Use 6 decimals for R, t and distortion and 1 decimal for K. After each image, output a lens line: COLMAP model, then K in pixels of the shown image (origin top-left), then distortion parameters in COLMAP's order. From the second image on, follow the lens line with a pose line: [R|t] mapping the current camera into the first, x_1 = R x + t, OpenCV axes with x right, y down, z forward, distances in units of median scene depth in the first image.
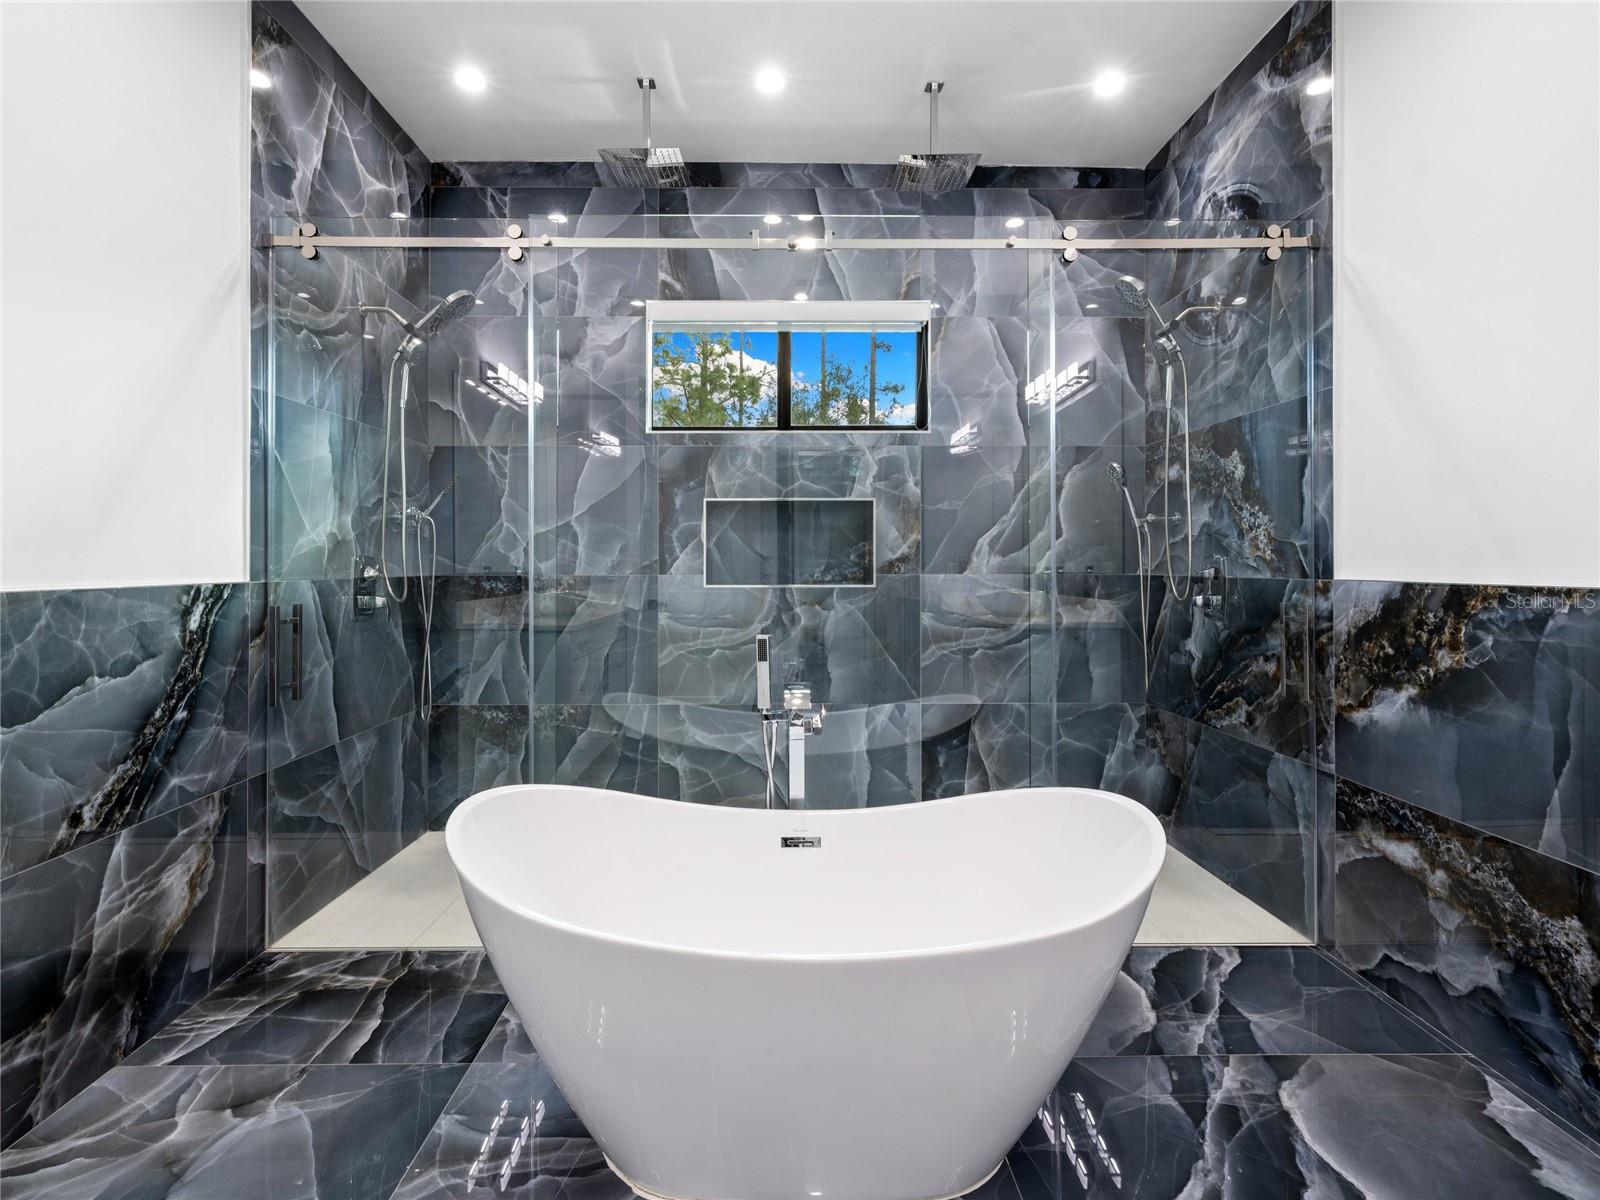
lens RADIAL K [[775.7, 0, 794.0], [0, 775.7, 558.7], [0, 0, 1]] dist [0.000455, 0.000452]
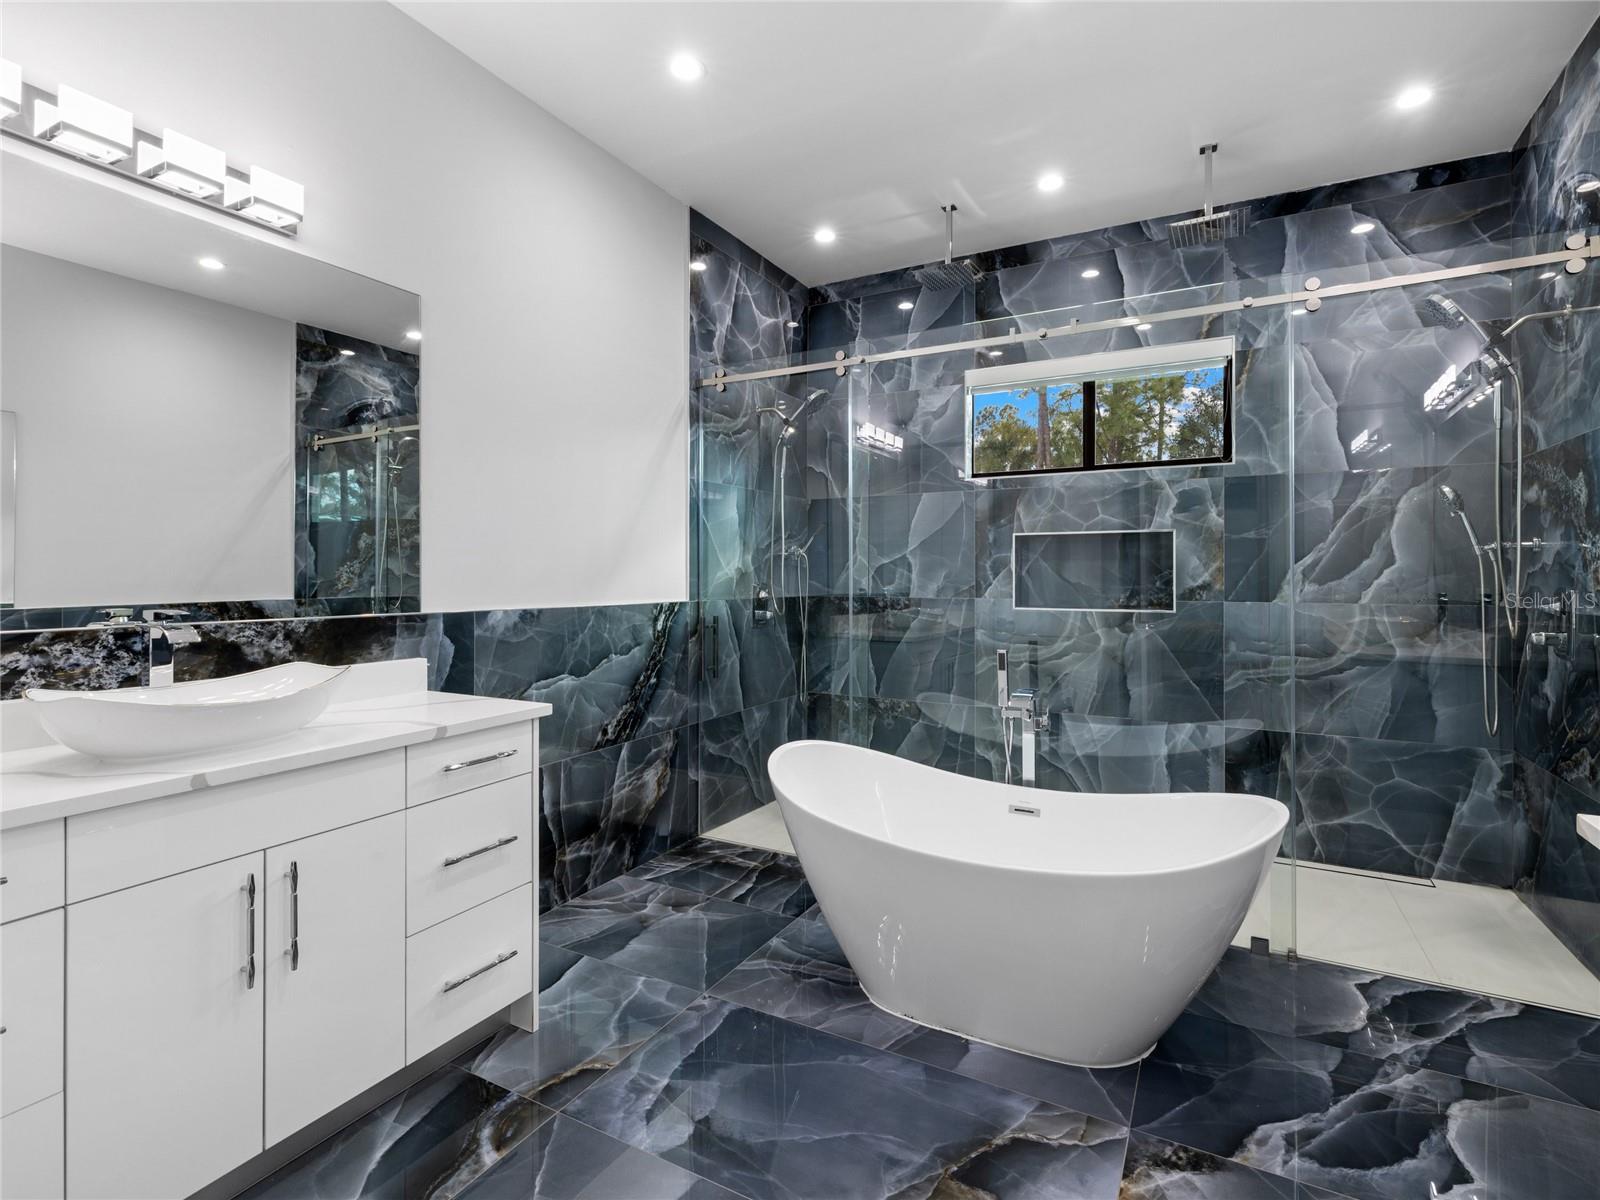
lens RADIAL K [[758.1, 0, 801.4], [0, 758.1, 578.4], [0, 0, 1]] dist [0.000702, 0.000415]
pose [[0.873339, 0.003128, -0.487103, 0.197175], [-0.000210, 0.999982, 0.006044, -0.020154], [0.487113, -0.005177, 0.873324, -0.188213]]
